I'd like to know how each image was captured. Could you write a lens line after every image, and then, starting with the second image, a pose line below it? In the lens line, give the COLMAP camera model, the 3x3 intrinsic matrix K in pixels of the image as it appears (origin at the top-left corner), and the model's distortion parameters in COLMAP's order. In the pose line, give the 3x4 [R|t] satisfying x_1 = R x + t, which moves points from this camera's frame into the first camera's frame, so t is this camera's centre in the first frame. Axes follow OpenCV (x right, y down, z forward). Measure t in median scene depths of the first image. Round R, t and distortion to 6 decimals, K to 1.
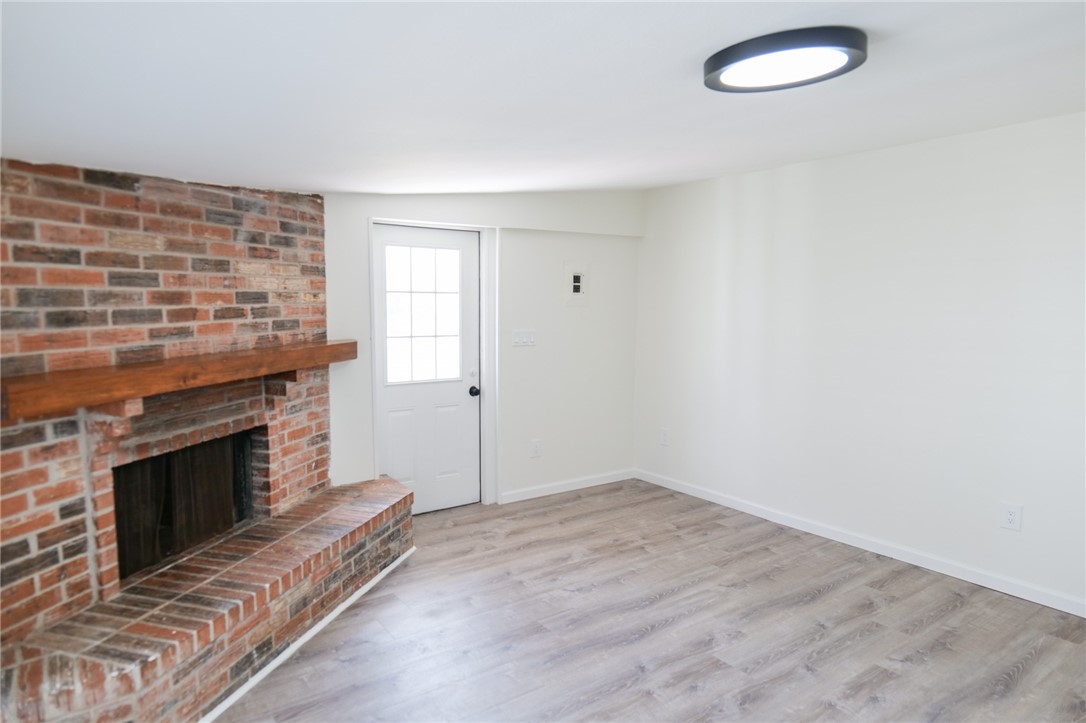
lens RADIAL K [[640.5, 0, 539.9], [0, 640.5, 363.0], [0, 0, 1]] dist [-0.032426, 0.013913]
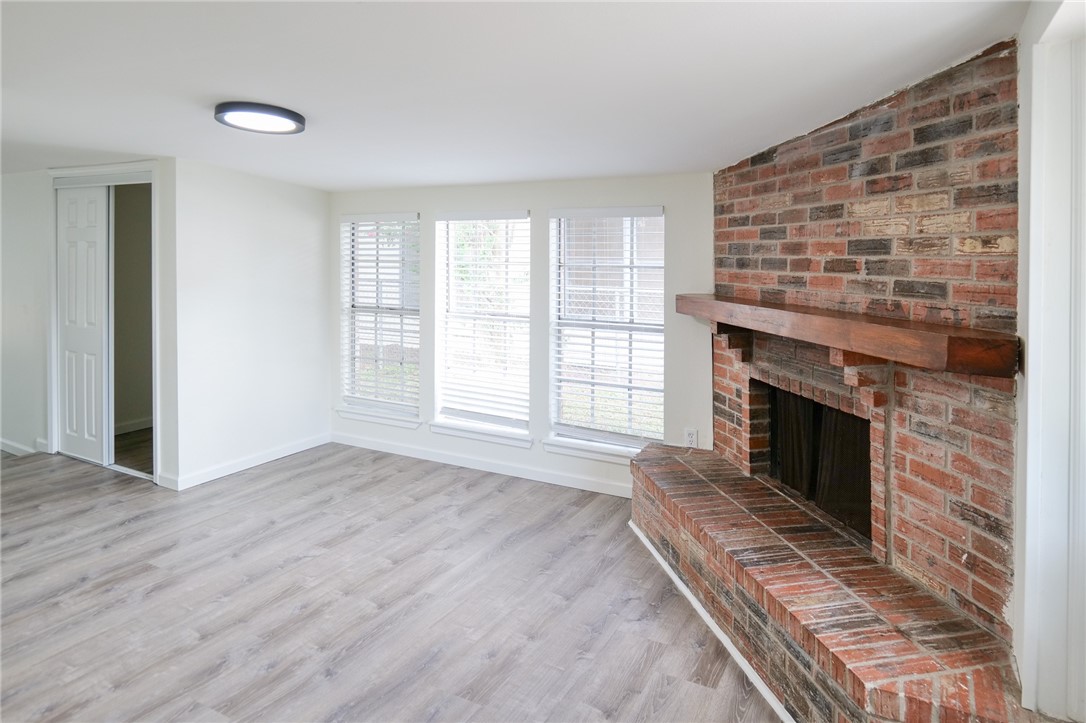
lens RADIAL K [[640.5, 0, 538.9], [0, 640.5, 247.9], [0, 0, 1]] dist [-0.032426, 0.013913]
pose [[-0.899350, -0.005003, -0.437202, 0.234513], [-0.045294, 0.995621, 0.081780, -0.148120], [0.434878, 0.093351, -0.895638, 1.528251]]
